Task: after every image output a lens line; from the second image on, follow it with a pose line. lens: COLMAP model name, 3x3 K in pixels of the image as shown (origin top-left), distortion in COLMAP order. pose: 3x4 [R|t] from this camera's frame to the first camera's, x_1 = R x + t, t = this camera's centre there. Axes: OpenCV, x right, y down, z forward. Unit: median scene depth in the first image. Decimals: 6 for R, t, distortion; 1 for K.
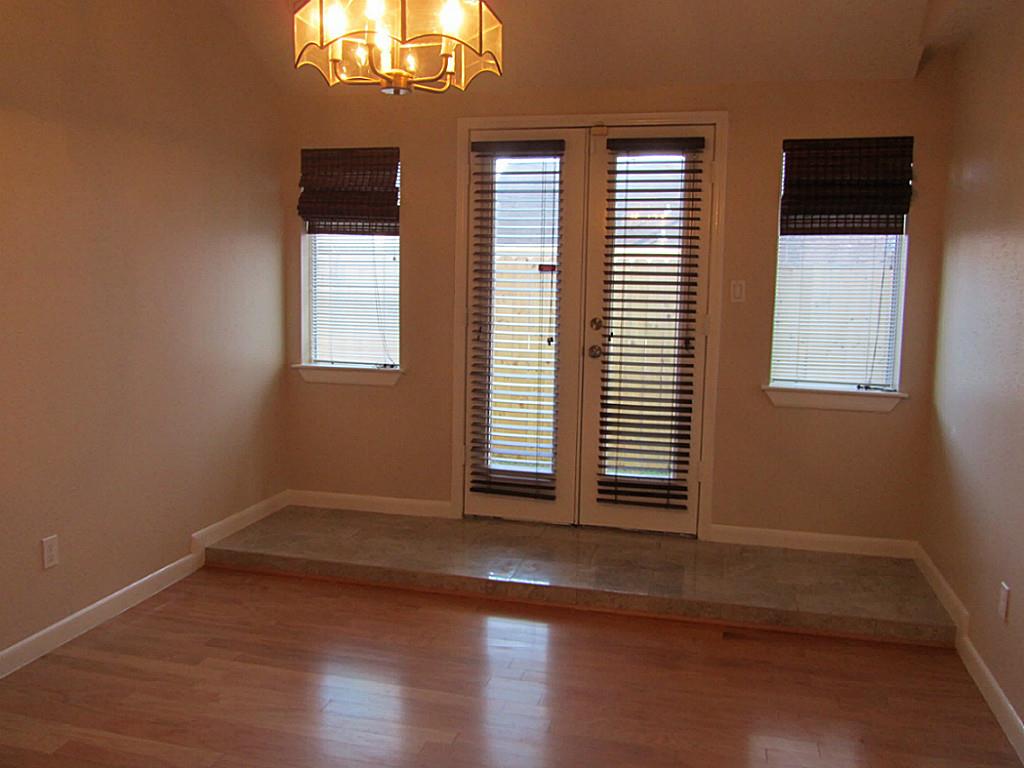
lens RADIAL K [[844.4, 0, 512.0], [0, 844.4, 384.0], [0, 0, 1]] dist [-0.036044, 0.005810]
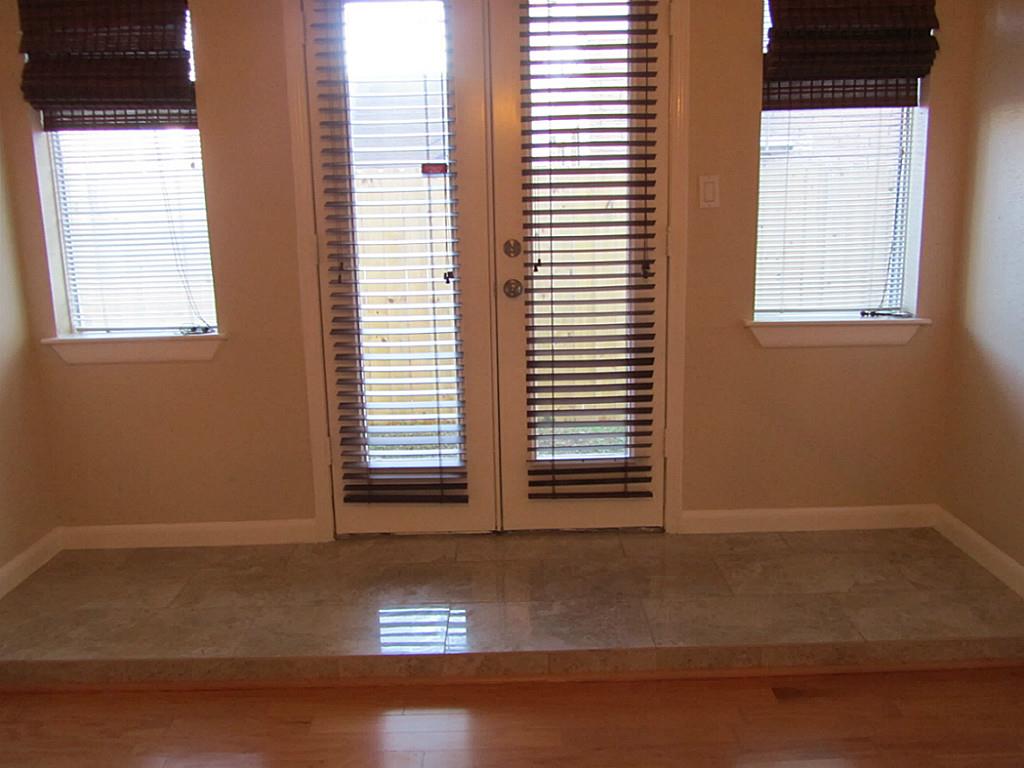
lens RADIAL K [[844.4, 0, 512.0], [0, 844.4, 384.0], [0, 0, 1]] dist [-0.036044, 0.005810]
pose [[0.967085, -0.091260, 0.237527, -0.075227], [0.070758, 0.993104, 0.093473, -0.025346], [-0.244420, -0.073589, 0.966873, 0.322961]]
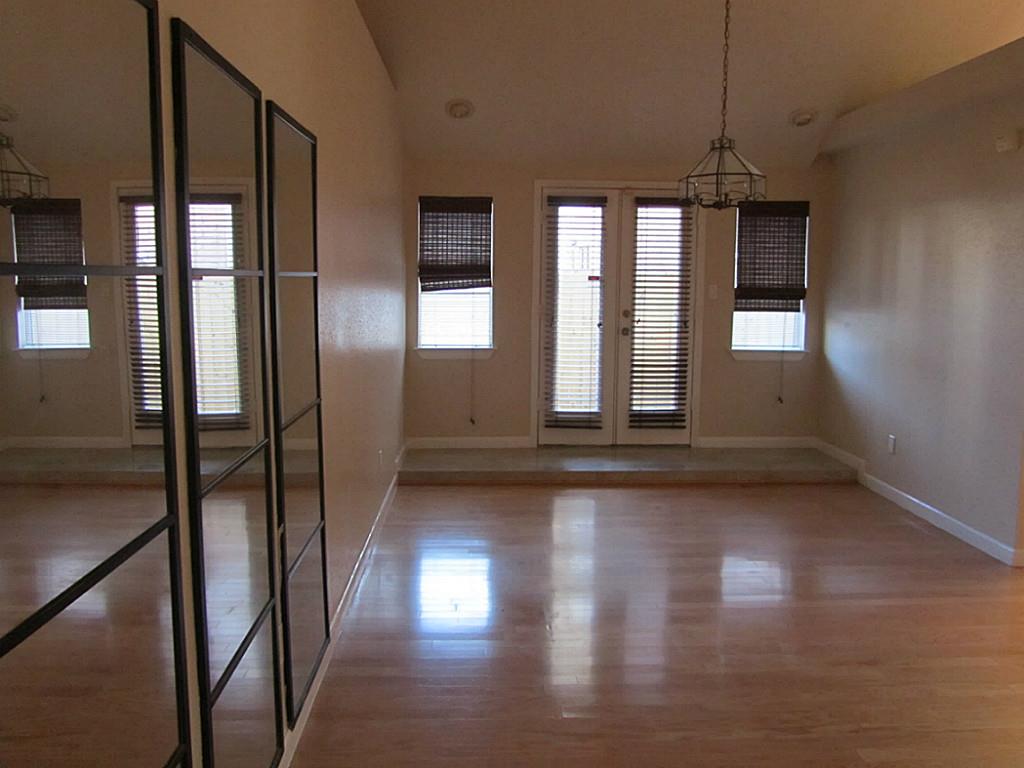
lens RADIAL K [[844.4, 0, 512.0], [0, 844.4, 384.0], [0, 0, 1]] dist [-0.036044, 0.005810]
pose [[0.960774, -0.040810, 0.274312, -0.540309], [0.042429, 0.999099, 0.000030, 0.050294], [-0.274067, 0.011610, 0.961641, -0.447882]]
